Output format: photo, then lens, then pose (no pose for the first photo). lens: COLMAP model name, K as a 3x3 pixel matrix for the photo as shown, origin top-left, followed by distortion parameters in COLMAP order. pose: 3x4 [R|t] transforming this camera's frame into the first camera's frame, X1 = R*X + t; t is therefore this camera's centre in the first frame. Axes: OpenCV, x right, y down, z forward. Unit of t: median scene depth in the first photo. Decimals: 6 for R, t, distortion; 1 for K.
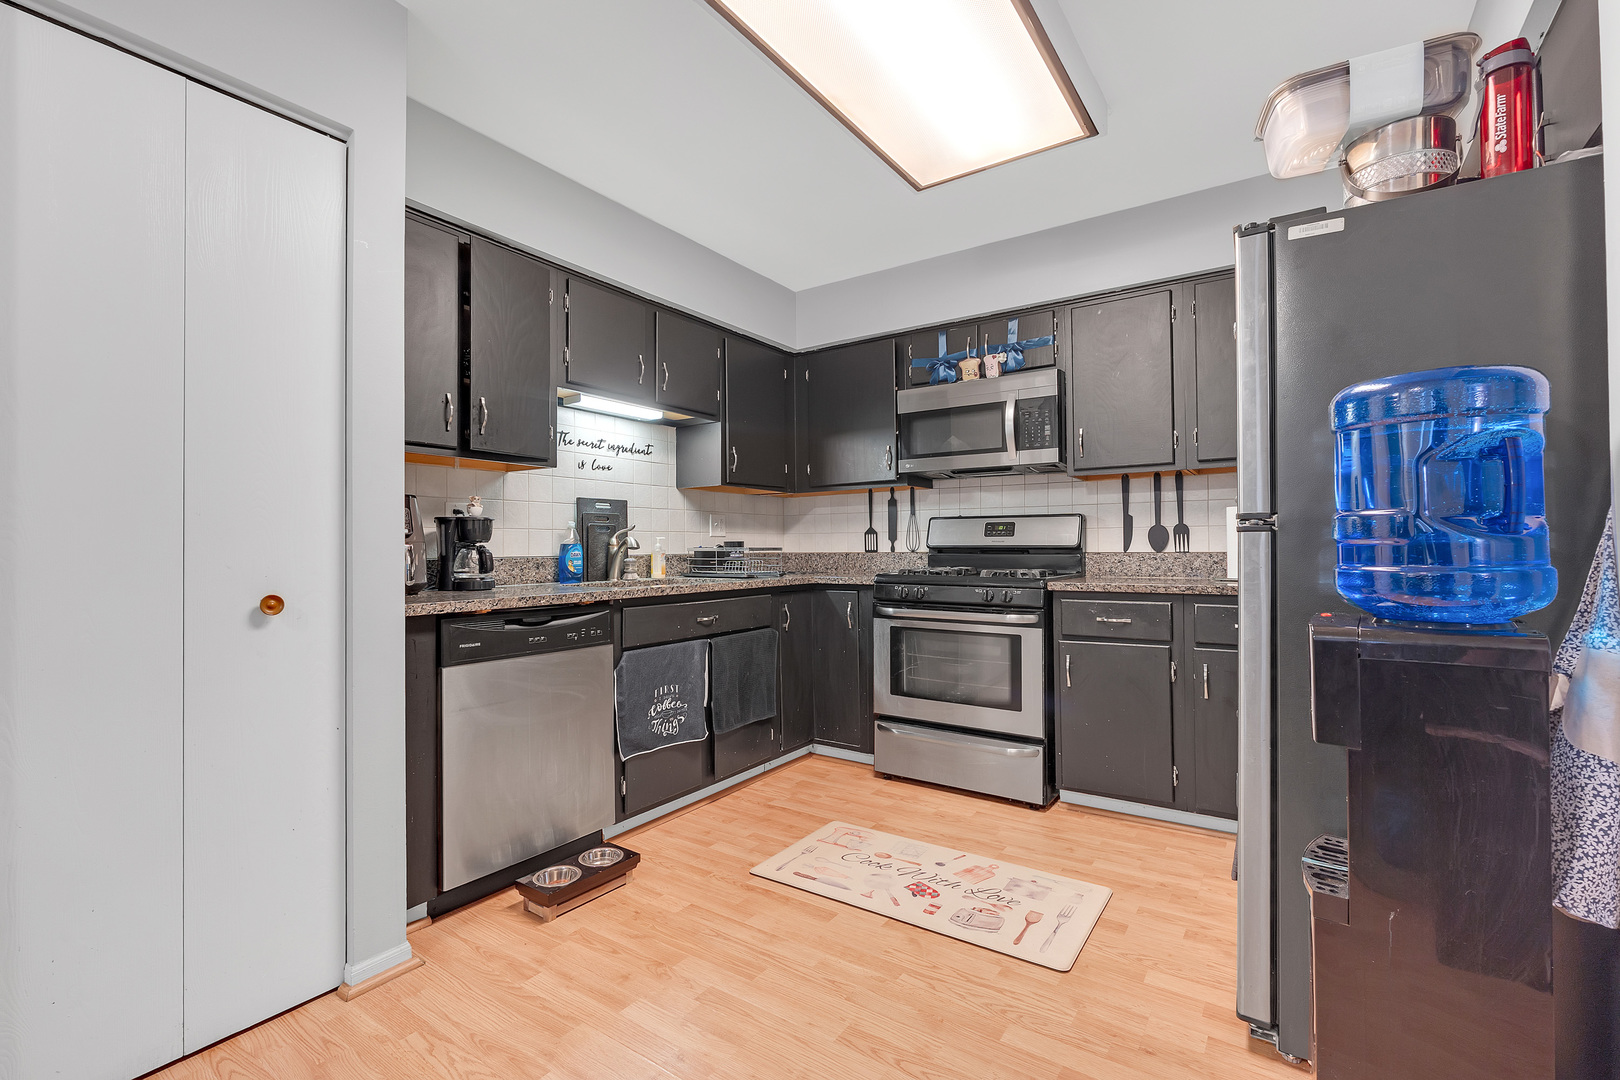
lens RADIAL K [[731.4, 0, 812.1], [0, 731.4, 540.1], [0, 0, 1]] dist [-0.004473, -0.000501]
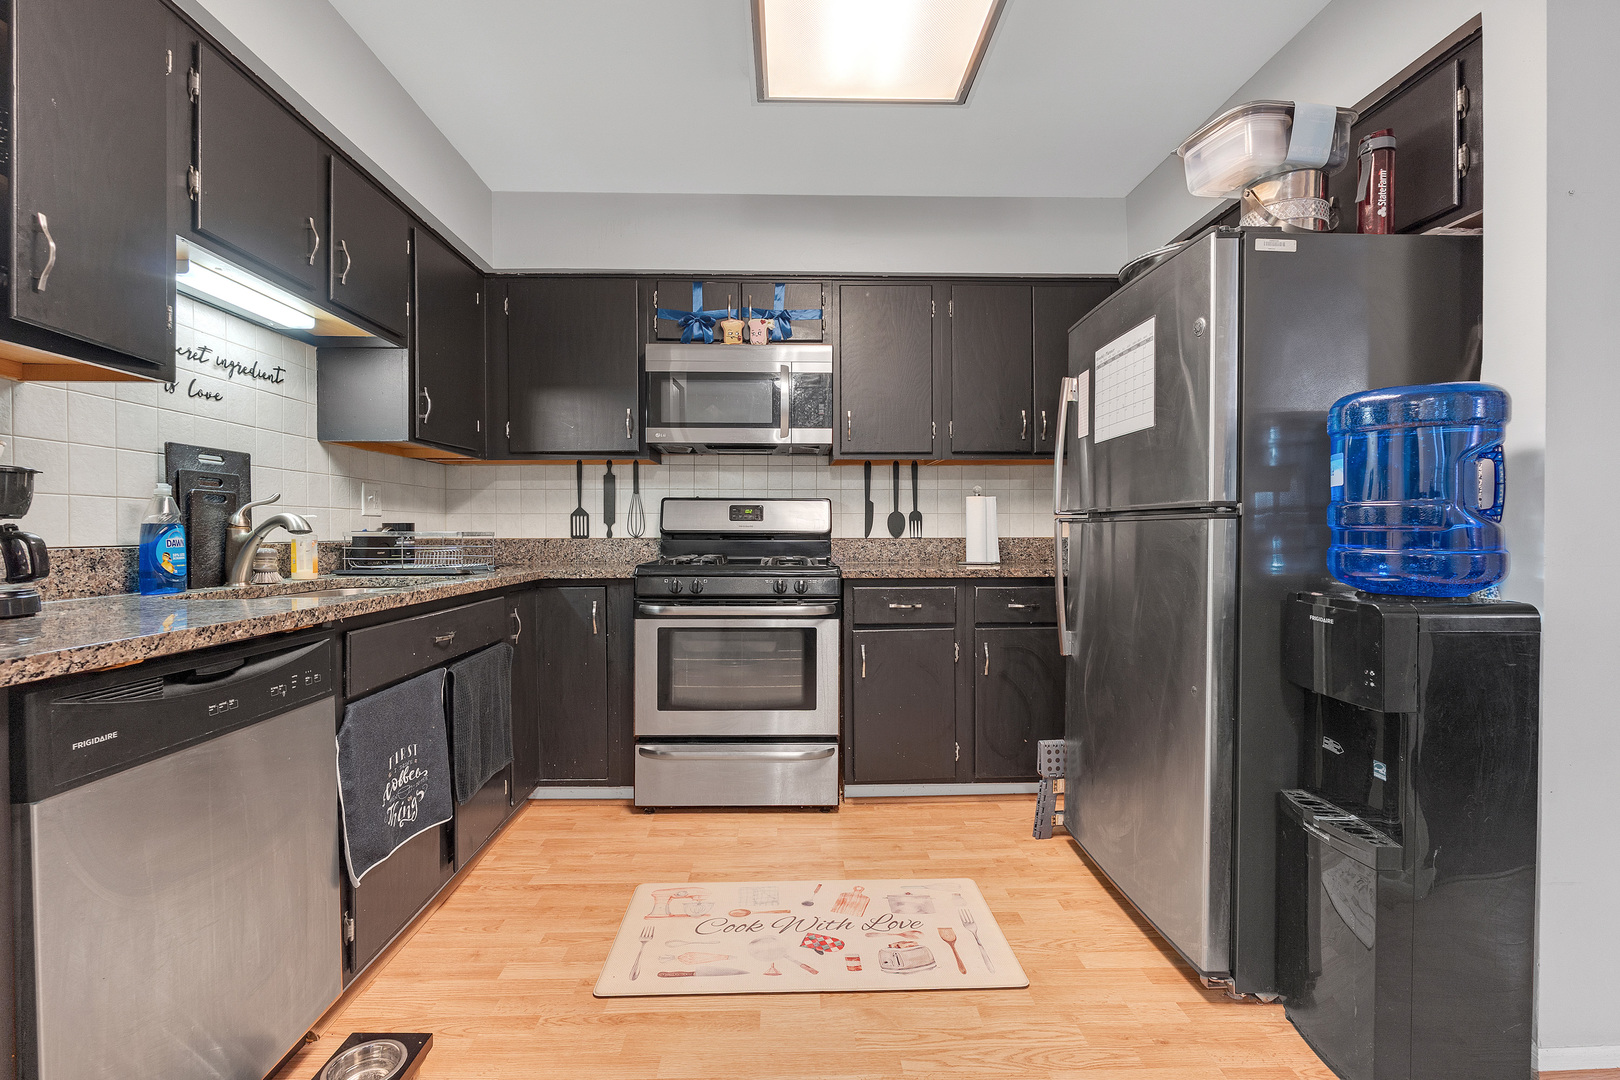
lens RADIAL K [[731.4, 0, 809.2], [0, 731.4, 539.0], [0, 0, 1]] dist [-0.004473, -0.000501]
pose [[0.806636, -0.001412, 0.591047, -0.262976], [-0.009019, 0.999851, 0.014697, 0.004366], [-0.590980, -0.017185, 0.806503, 0.256279]]
